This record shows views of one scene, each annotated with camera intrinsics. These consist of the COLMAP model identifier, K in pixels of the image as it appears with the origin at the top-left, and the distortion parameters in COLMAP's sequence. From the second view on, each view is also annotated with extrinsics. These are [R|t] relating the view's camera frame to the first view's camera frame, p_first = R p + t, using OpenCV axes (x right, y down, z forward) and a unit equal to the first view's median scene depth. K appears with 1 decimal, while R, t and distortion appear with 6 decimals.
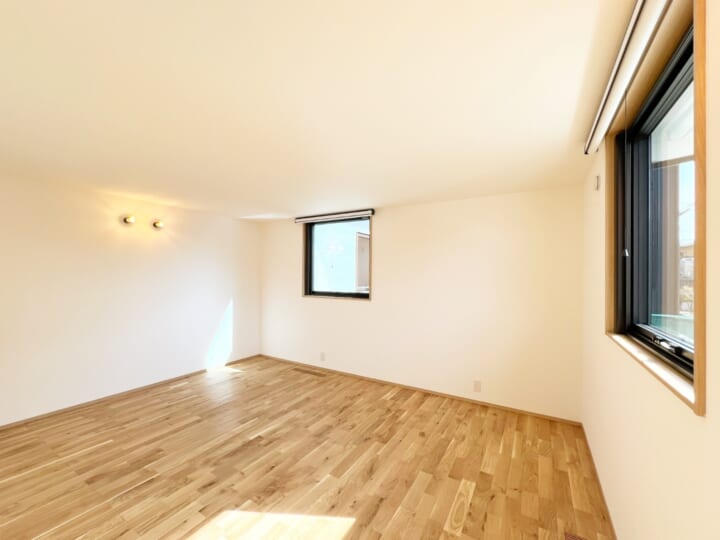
lens RADIAL K [[290.8, 0, 365.6], [0, 290.8, 275.9], [0, 0, 1]] dist [0.000843, 0.000147]
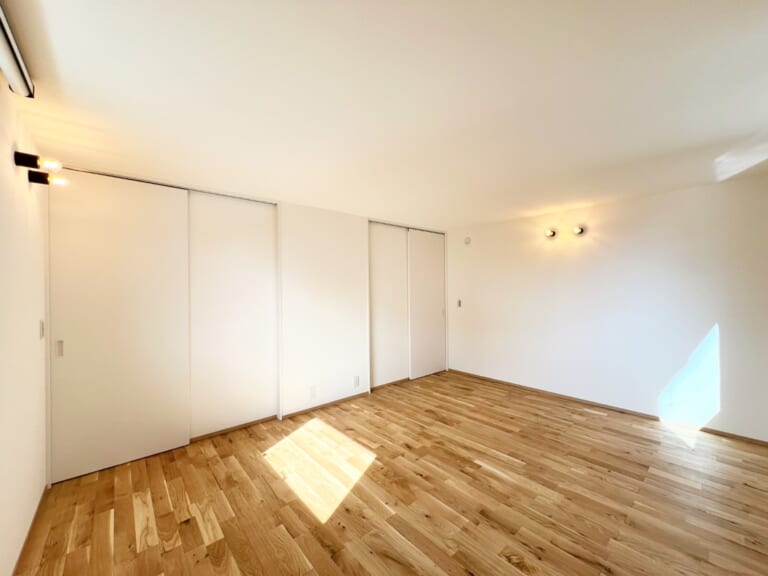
lens RADIAL K [[310.2, 0, 389.9], [0, 310.2, 294.3], [0, 0, 1]] dist [0.000843, 0.000147]
pose [[-0.301245, 0.010496, -0.953489, 0.593437], [0.004225, 0.999944, 0.009673, 0.023244], [0.953537, -0.001114, -0.301272, 1.006744]]
